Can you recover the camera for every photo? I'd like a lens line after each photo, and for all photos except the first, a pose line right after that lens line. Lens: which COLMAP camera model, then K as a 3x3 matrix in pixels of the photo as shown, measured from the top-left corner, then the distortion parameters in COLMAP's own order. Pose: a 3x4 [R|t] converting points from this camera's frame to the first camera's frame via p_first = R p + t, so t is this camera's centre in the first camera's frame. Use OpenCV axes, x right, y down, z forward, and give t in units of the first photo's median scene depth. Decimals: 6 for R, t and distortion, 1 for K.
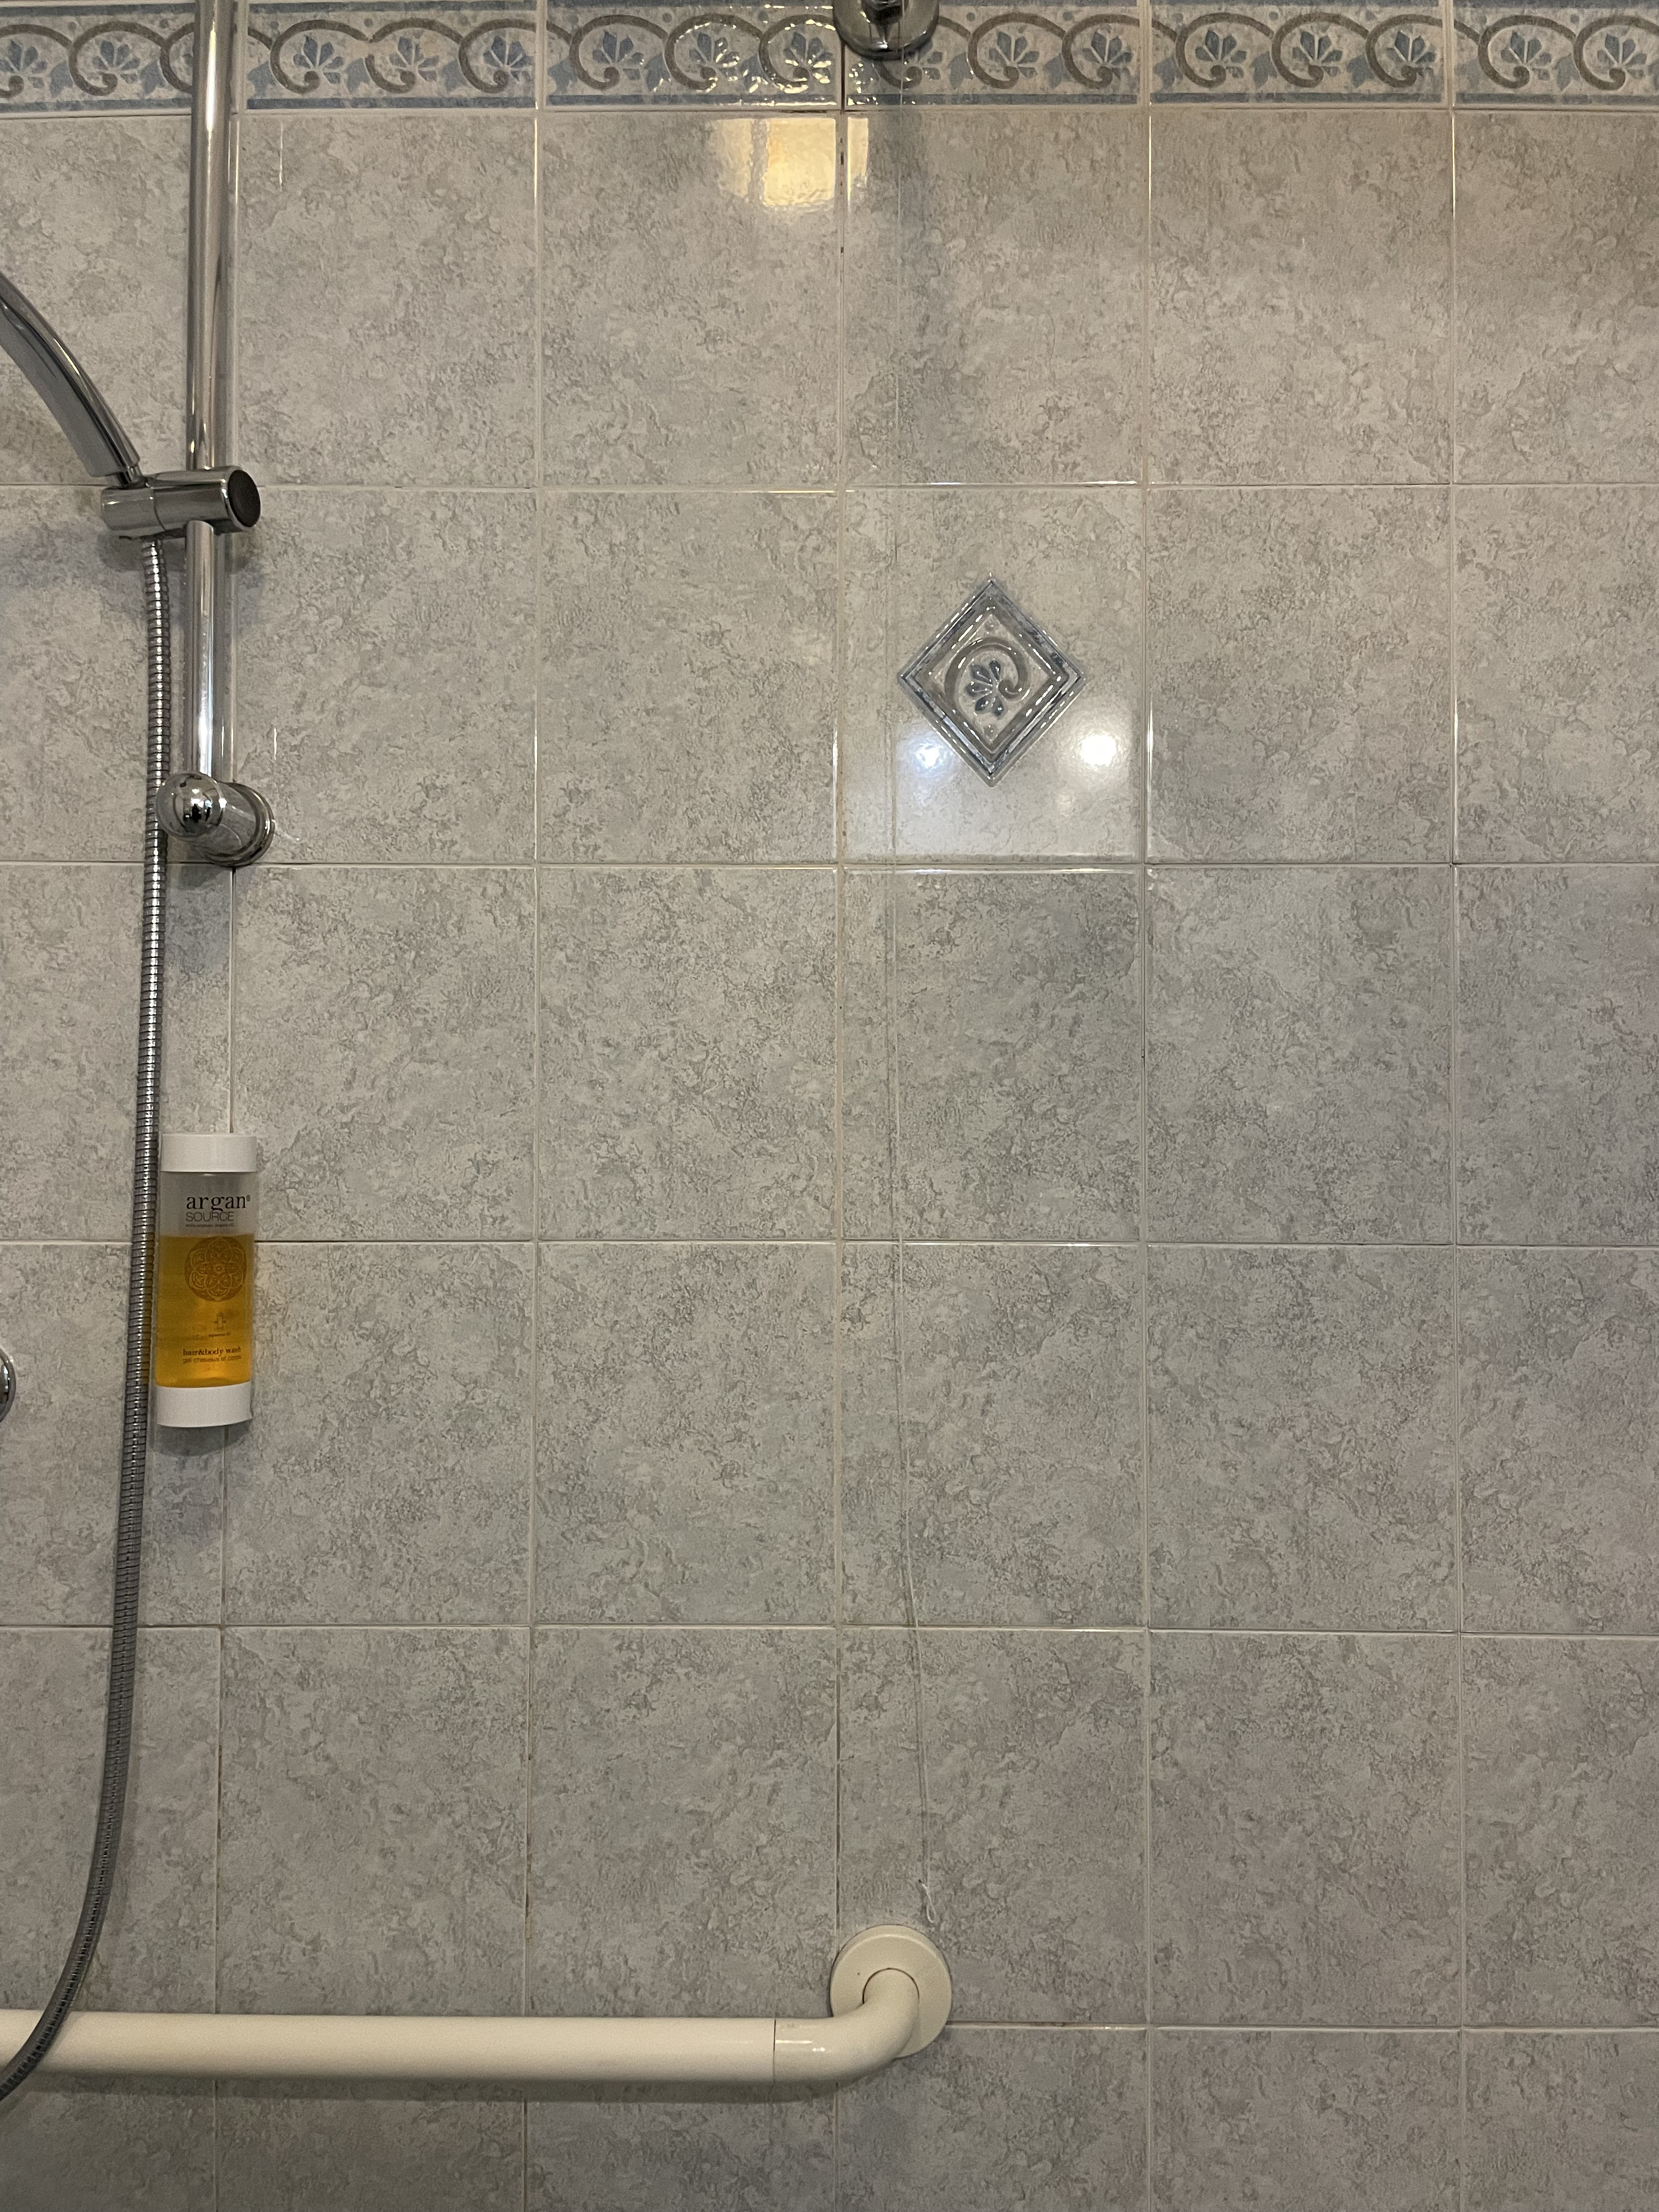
lens RADIAL K [[1750.5, 0, 831.1], [0, 1750.5, 1094.7], [0, 0, 1]] dist [0.093551, -0.133061]
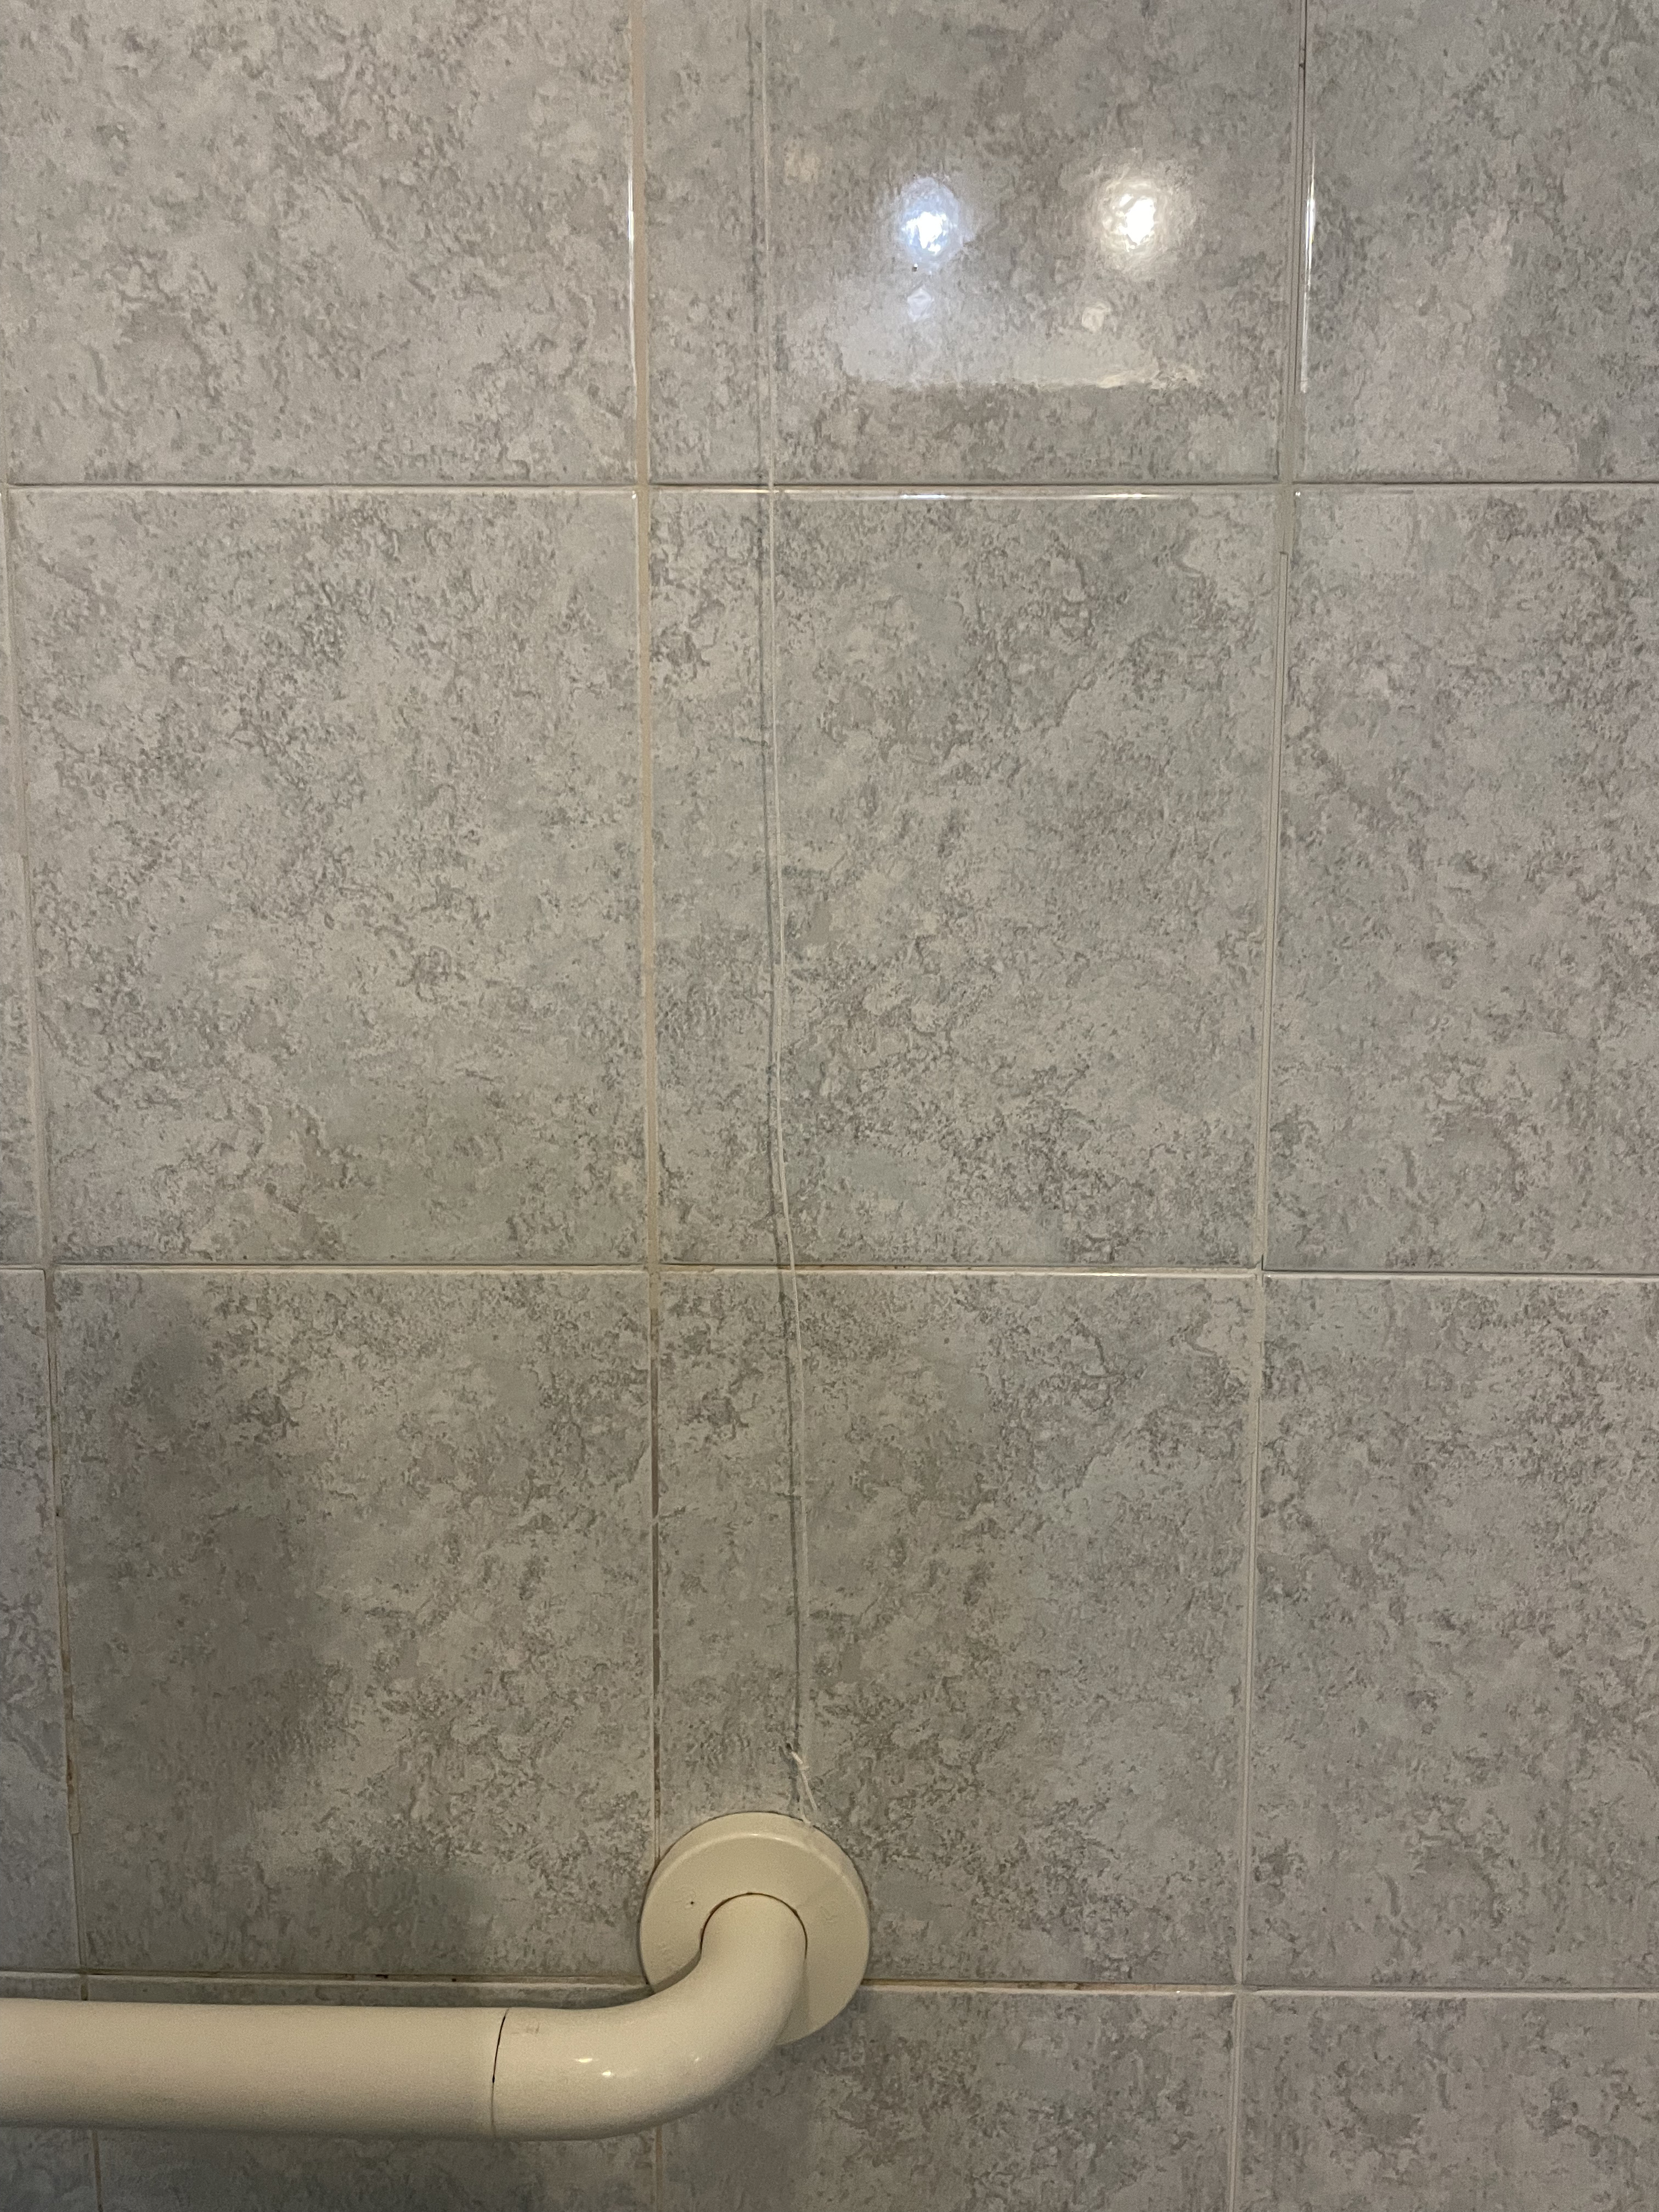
lens RADIAL K [[1750.5, 0, 835.3], [0, 1750.5, 1090.5], [0, 0, 1]] dist [0.093551, -0.133061]
pose [[0.999986, 0.000141, -0.005248, 0.059202], [0.000648, 0.988688, 0.149984, 0.173865], [0.005209, -0.149985, 0.988674, 0.504479]]
